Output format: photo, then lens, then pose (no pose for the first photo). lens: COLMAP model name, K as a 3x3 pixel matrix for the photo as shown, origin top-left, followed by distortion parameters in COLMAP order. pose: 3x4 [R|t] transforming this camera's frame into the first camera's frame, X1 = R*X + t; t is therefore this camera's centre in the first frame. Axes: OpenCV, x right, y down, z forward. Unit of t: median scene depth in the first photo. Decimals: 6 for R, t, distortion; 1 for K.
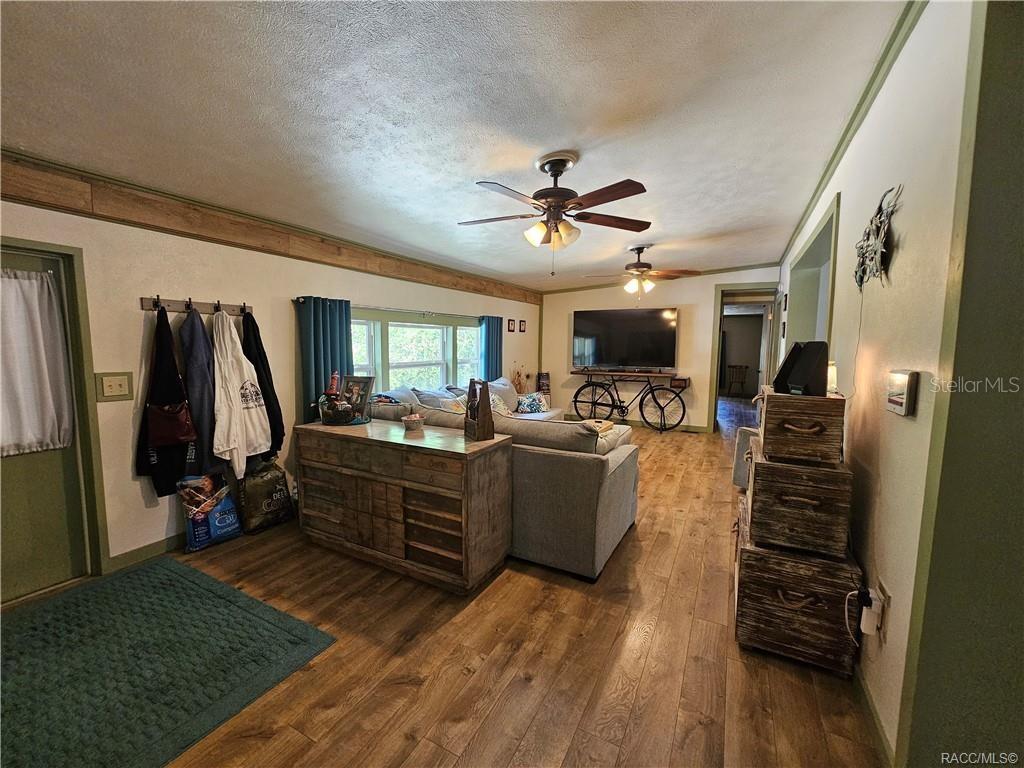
lens RADIAL K [[421.1, 0, 509.1], [0, 421.1, 387.8], [0, 0, 1]] dist [-0.000068, -0.000547]
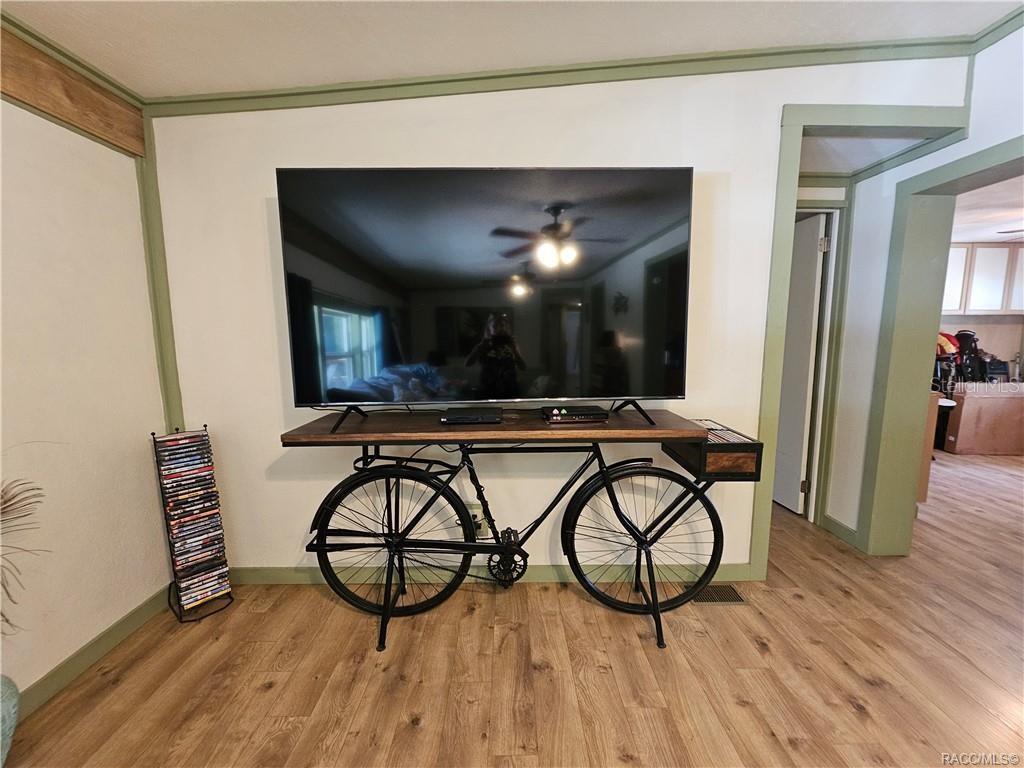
lens RADIAL K [[421.1, 0, 509.1], [0, 421.1, 387.8], [0, 0, 1]] dist [-0.000068, -0.000547]
pose [[0.881471, -0.077637, 0.465813, 0.359278], [0.064700, 0.996946, 0.043727, -0.158252], [-0.467785, -0.008406, 0.883802, 1.773426]]
